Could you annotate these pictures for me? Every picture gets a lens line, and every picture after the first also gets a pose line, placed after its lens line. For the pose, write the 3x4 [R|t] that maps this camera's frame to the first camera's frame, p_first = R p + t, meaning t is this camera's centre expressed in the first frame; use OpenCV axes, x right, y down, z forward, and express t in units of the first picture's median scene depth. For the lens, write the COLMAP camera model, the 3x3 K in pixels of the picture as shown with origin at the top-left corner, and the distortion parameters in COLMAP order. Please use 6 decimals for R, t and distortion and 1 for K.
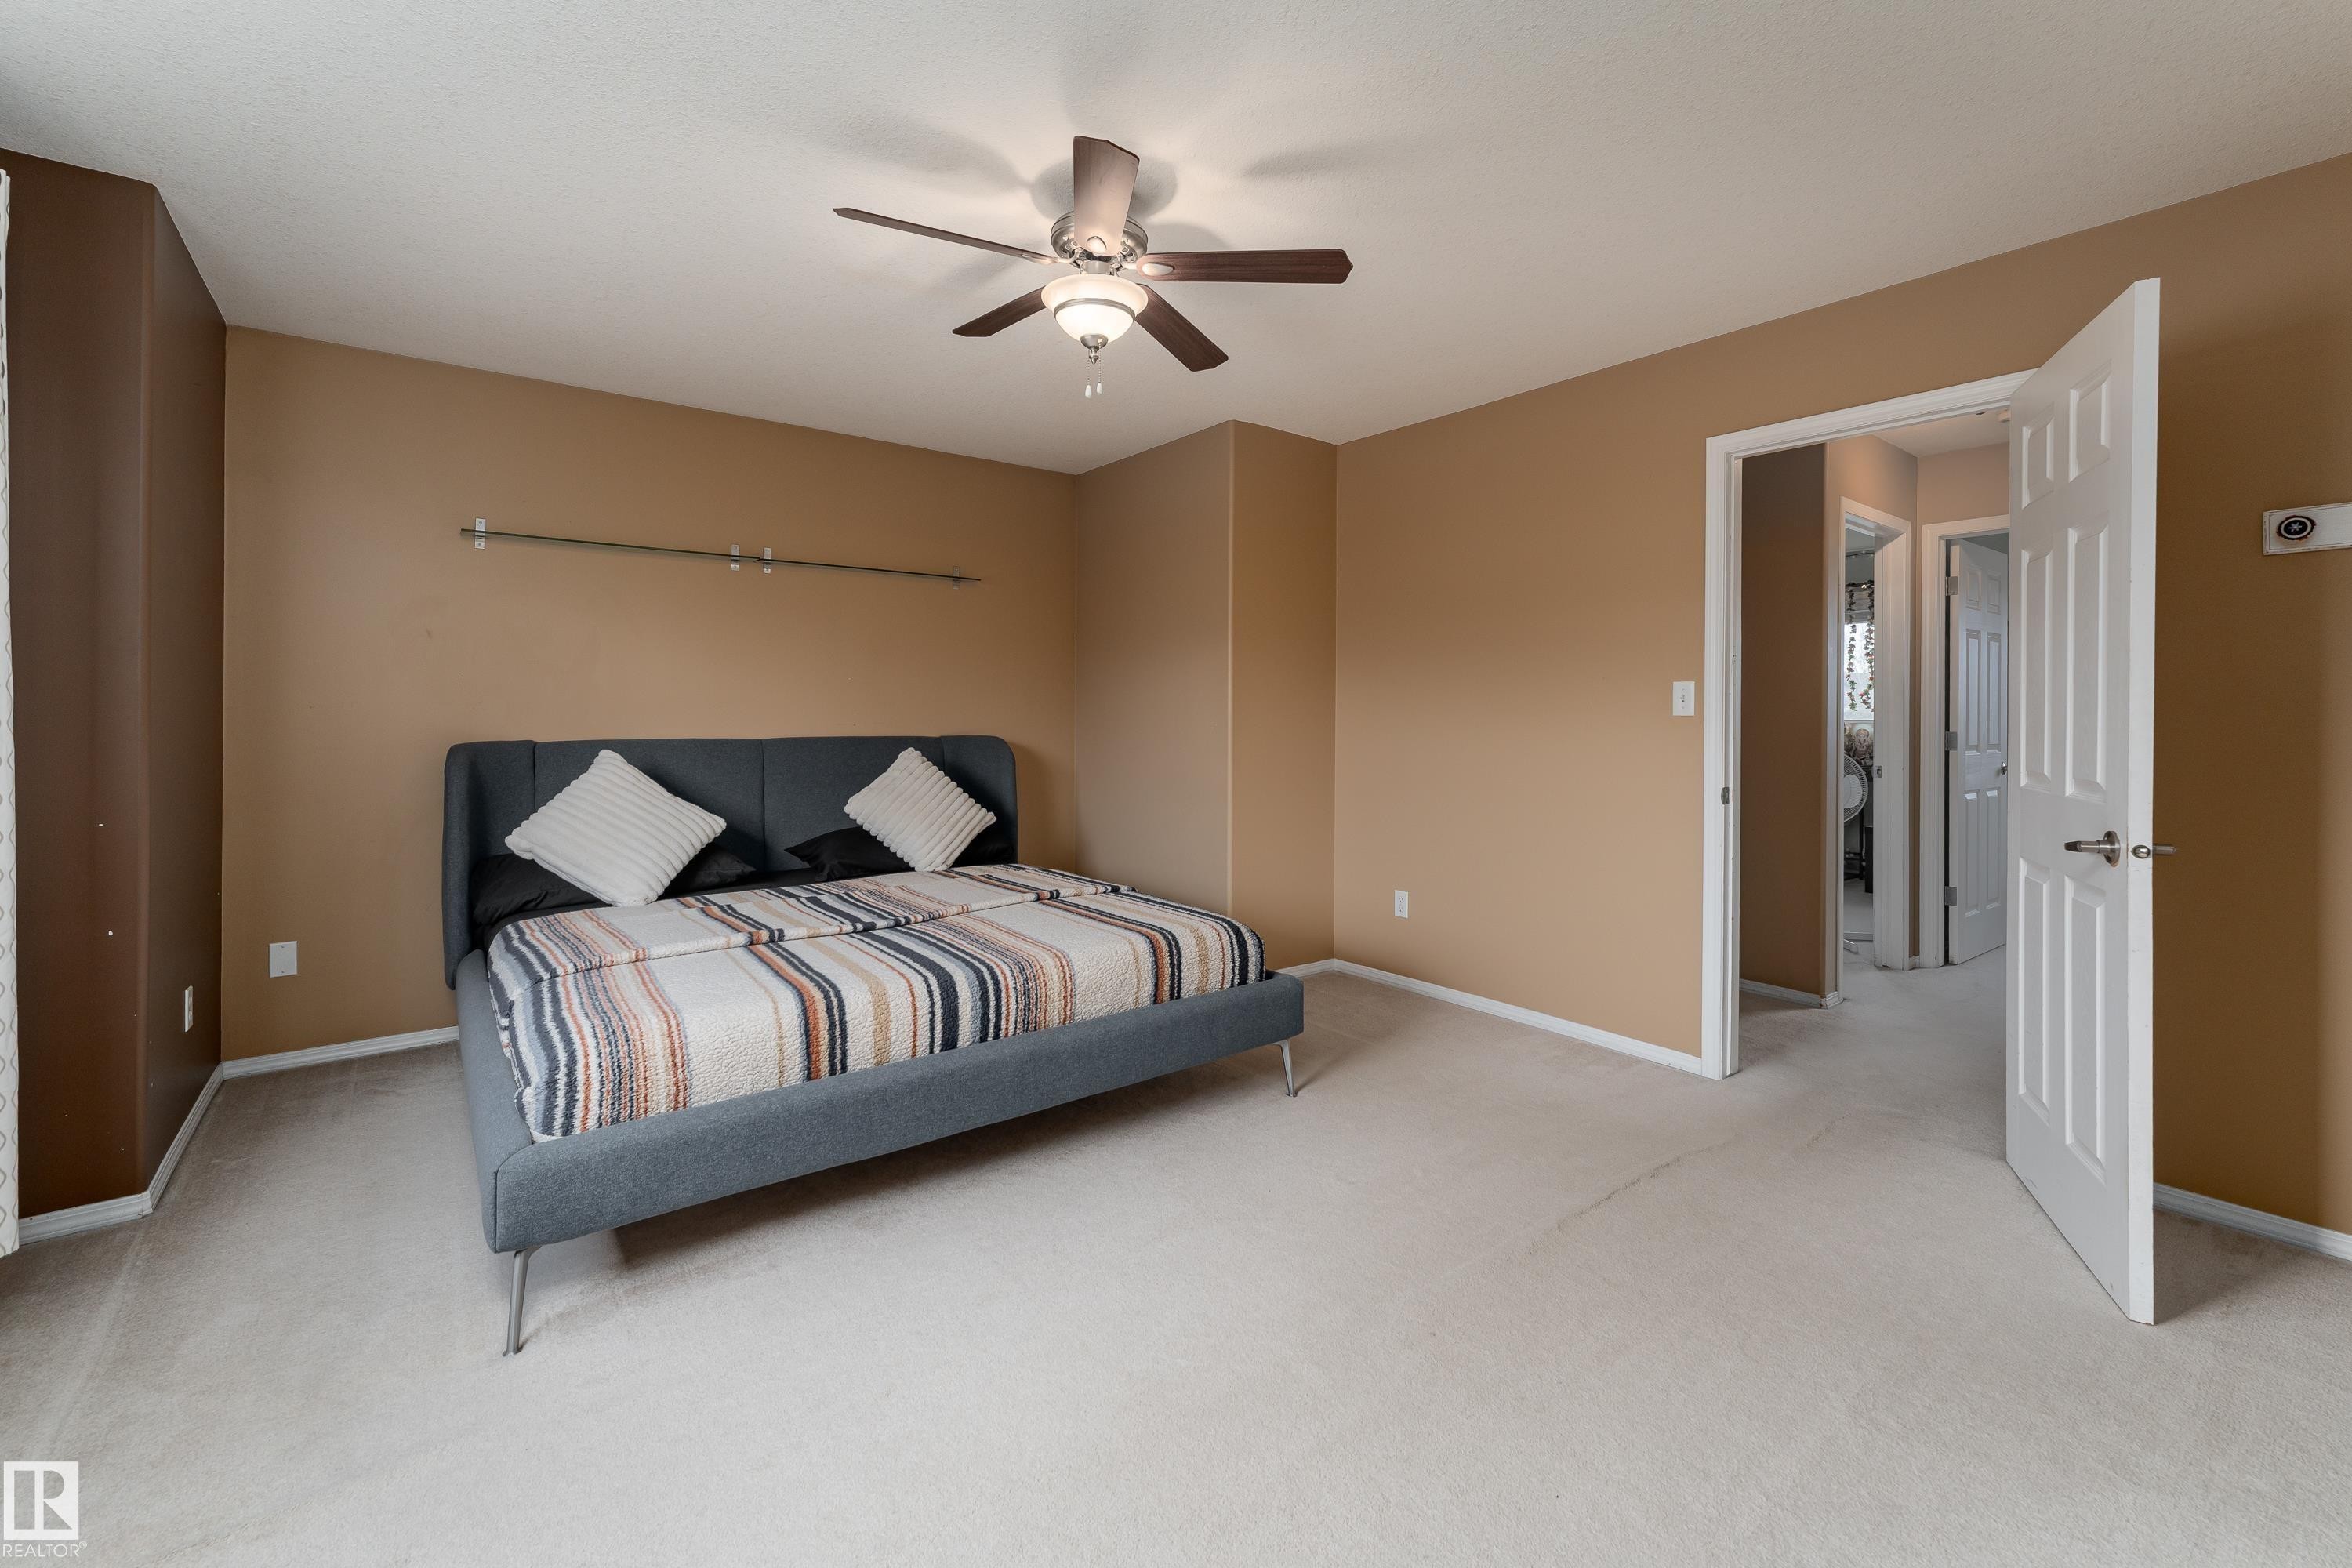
lens RADIAL K [[951.7, 0, 1123.2], [0, 951.7, 723.5], [0, 0, 1]] dist [-0.001041, 0.000301]
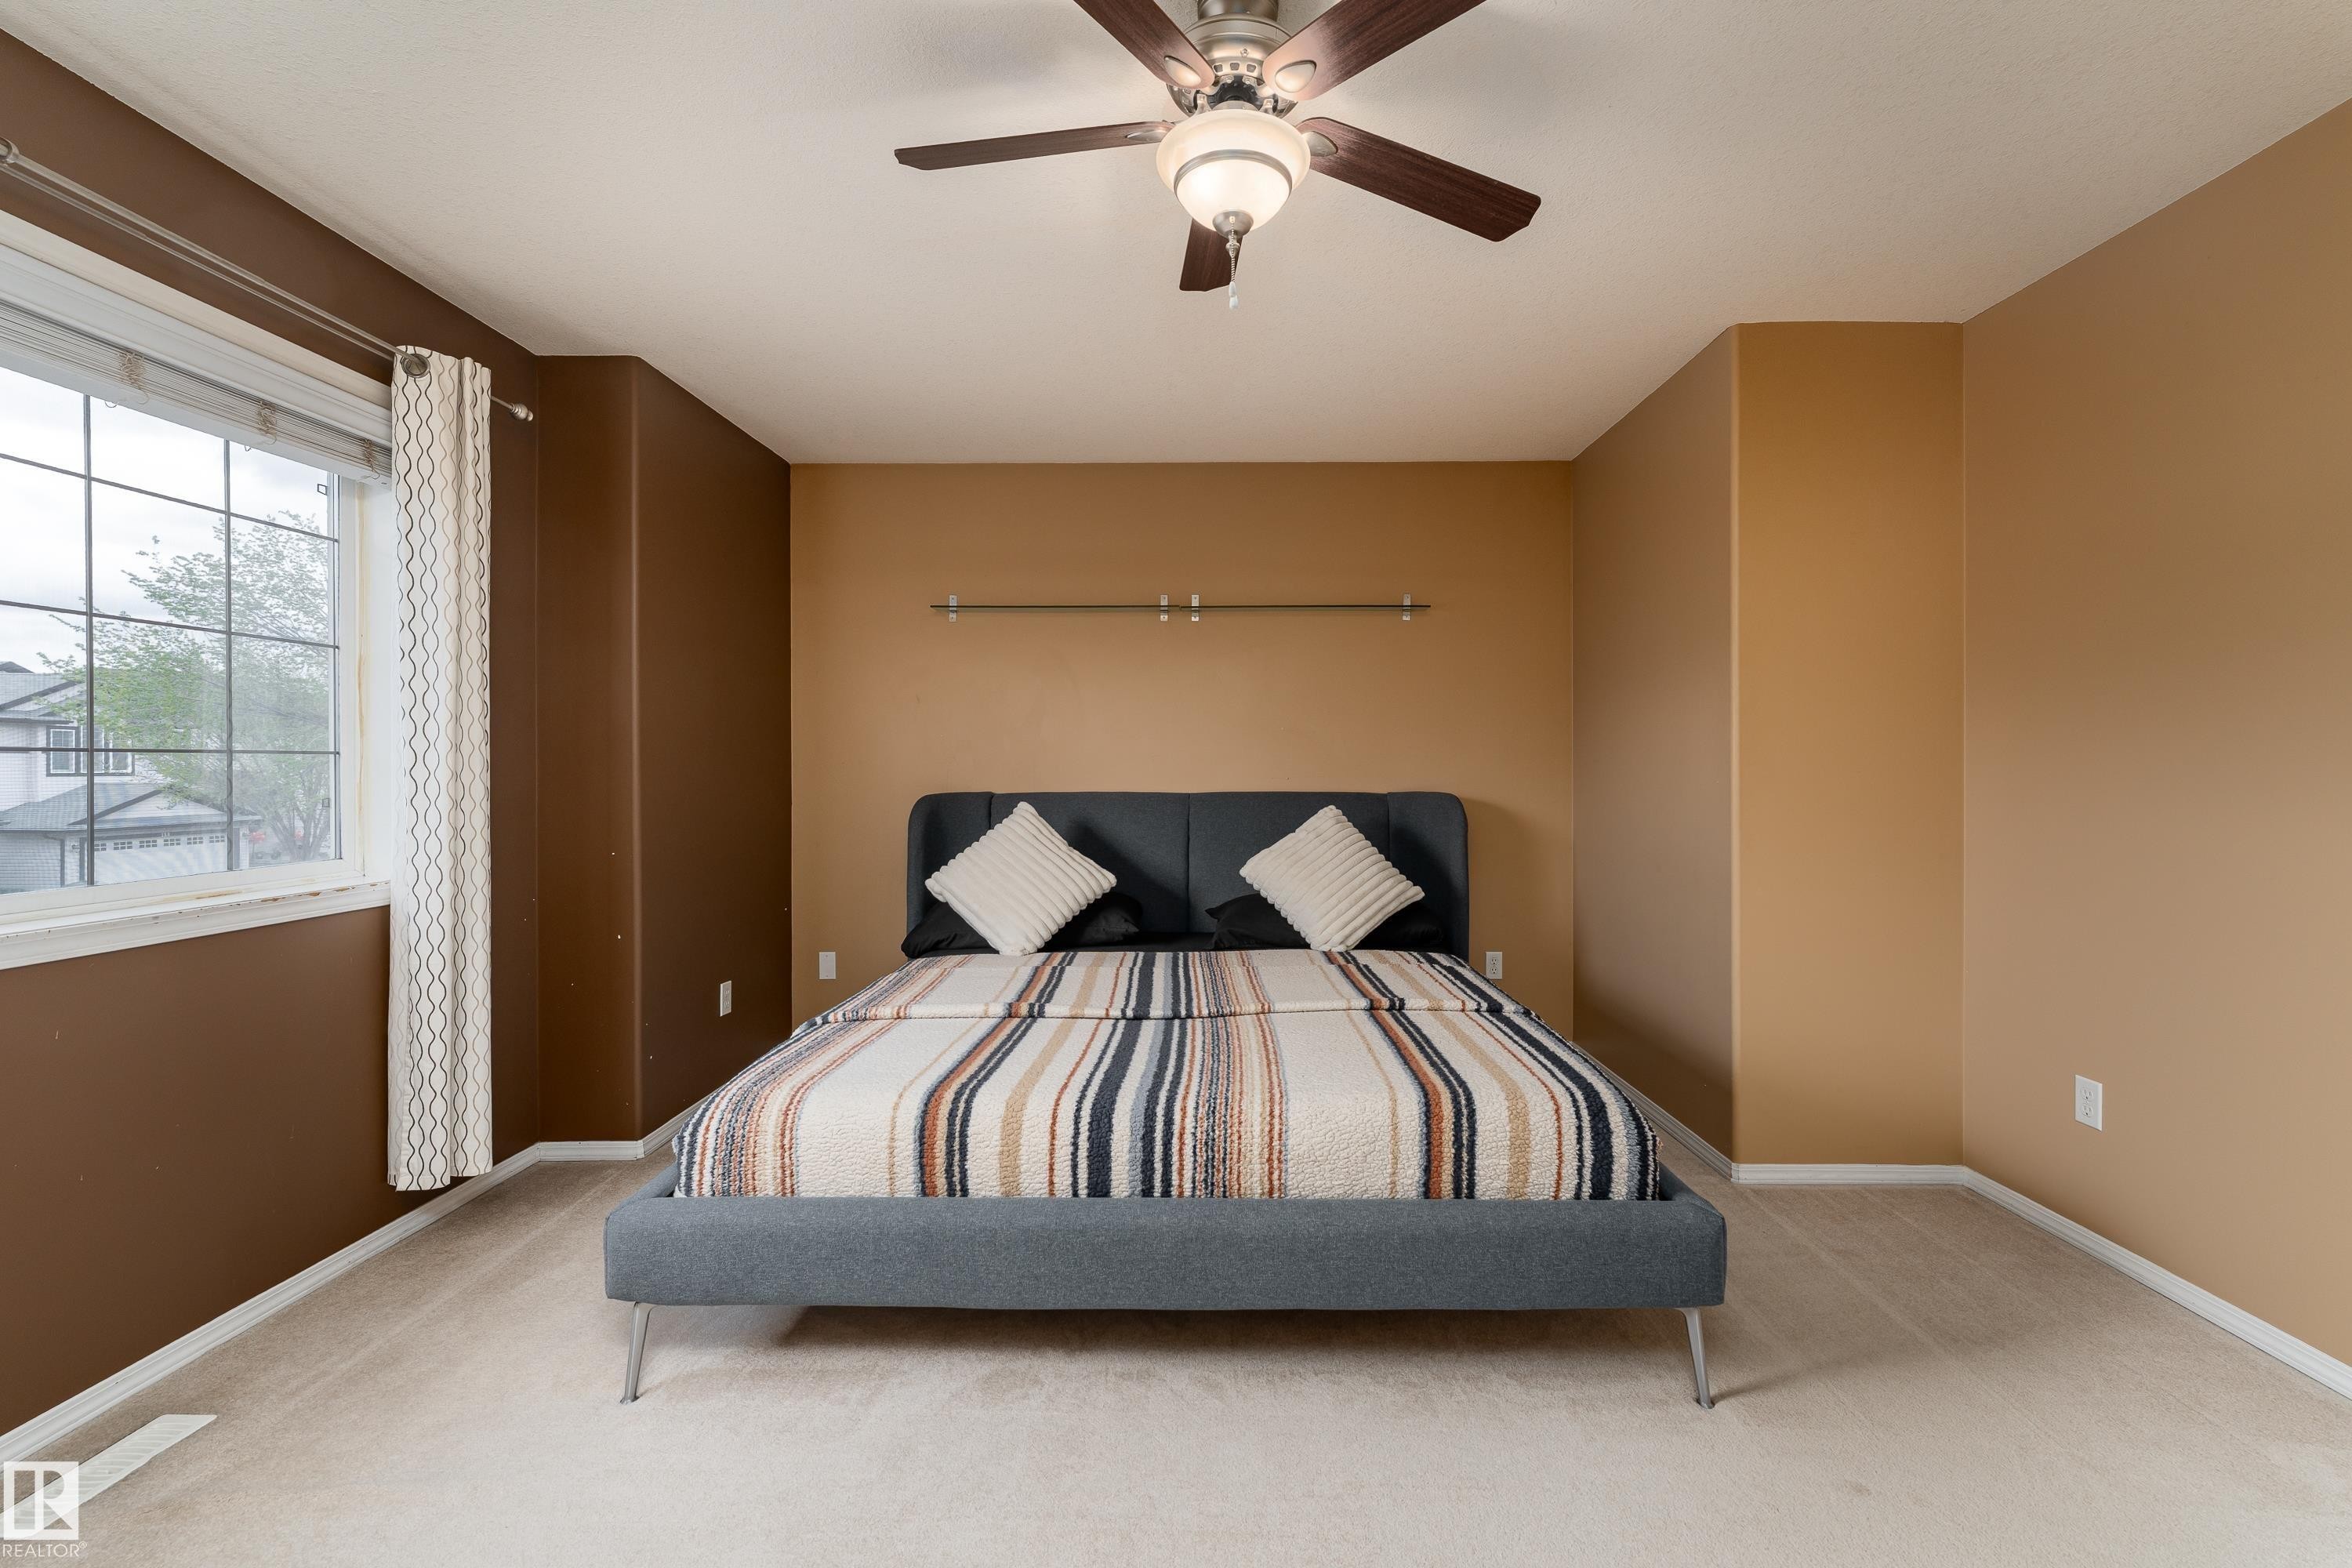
lens RADIAL K [[933.5, 0, 1212.4], [0, 933.5, 770.7], [0, 0, 1]] dist [-0.000034, -0.000056]
pose [[0.809538, -0.000452, -0.587067, 0.285234], [-0.002997, 0.999983, -0.004903, -0.002784], [0.587060, 0.005729, 0.809523, 0.360499]]
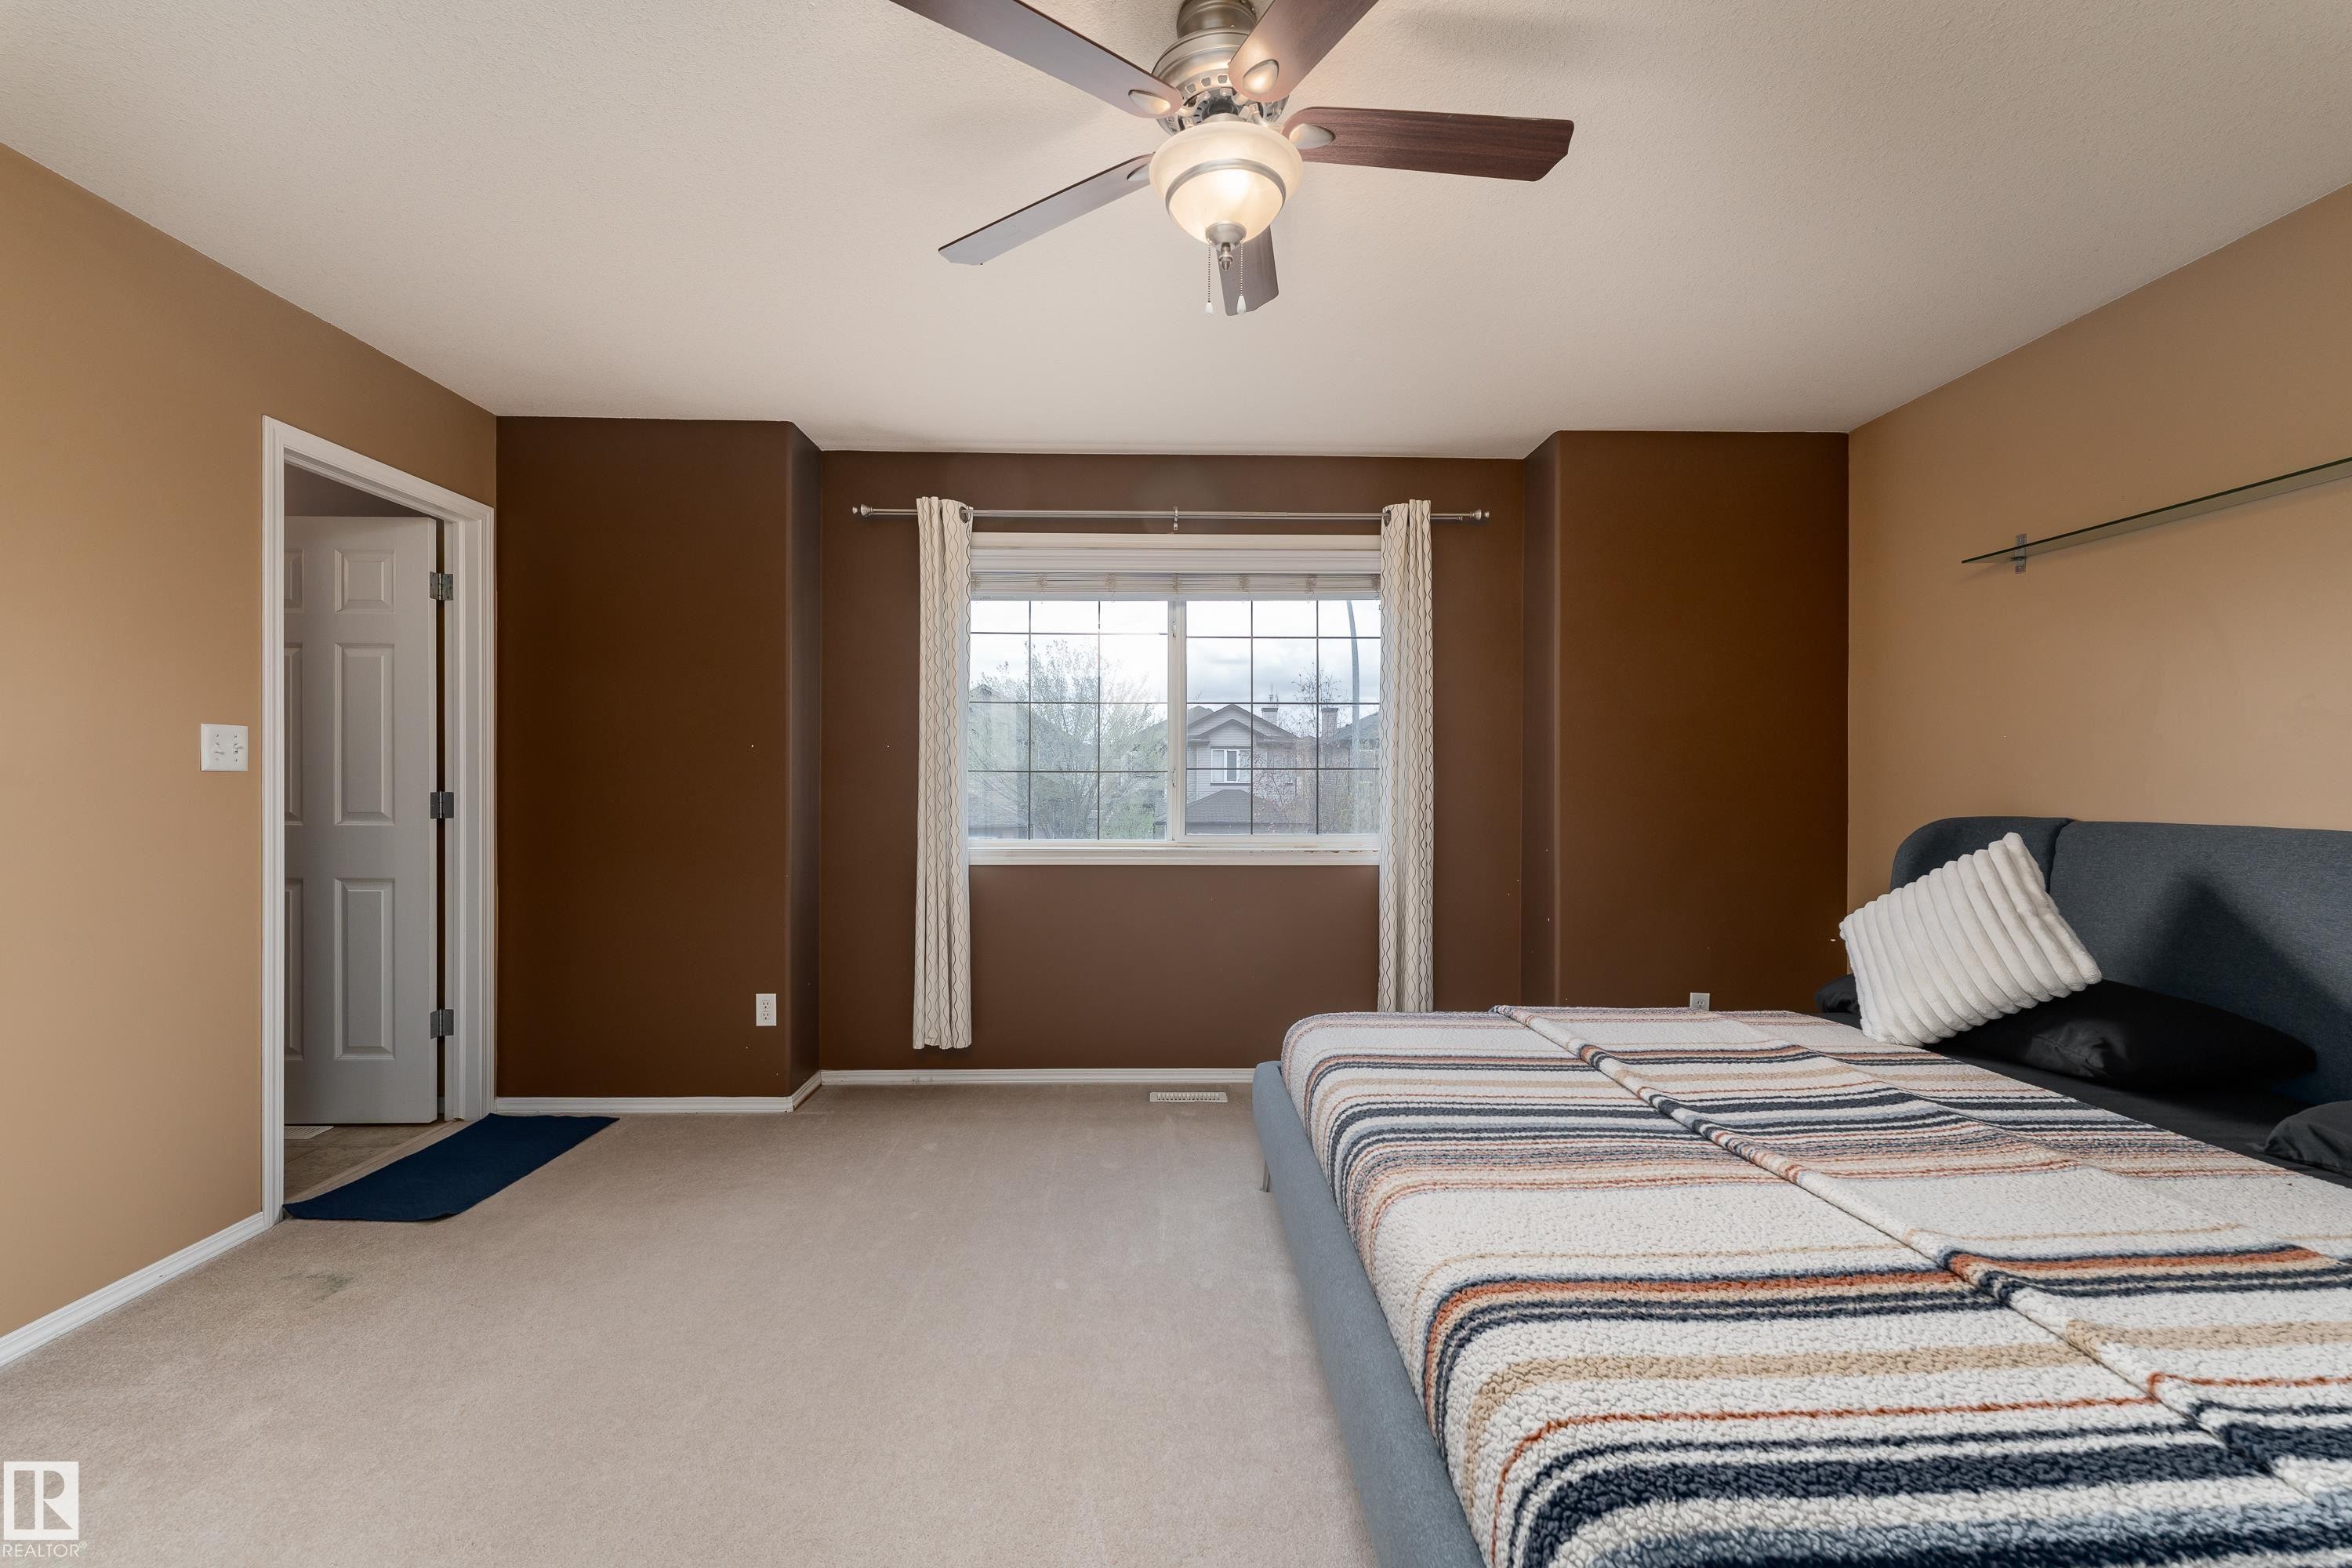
lens RADIAL K [[933.5, 0, 1212.4], [0, 933.5, 770.7], [0, 0, 1]] dist [-0.000034, -0.000056]
pose [[-0.549024, -0.008610, -0.835762, 0.434629], [-0.012737, 0.999917, -0.001934, -0.008809], [0.835710, 0.009583, -0.549088, 1.104310]]
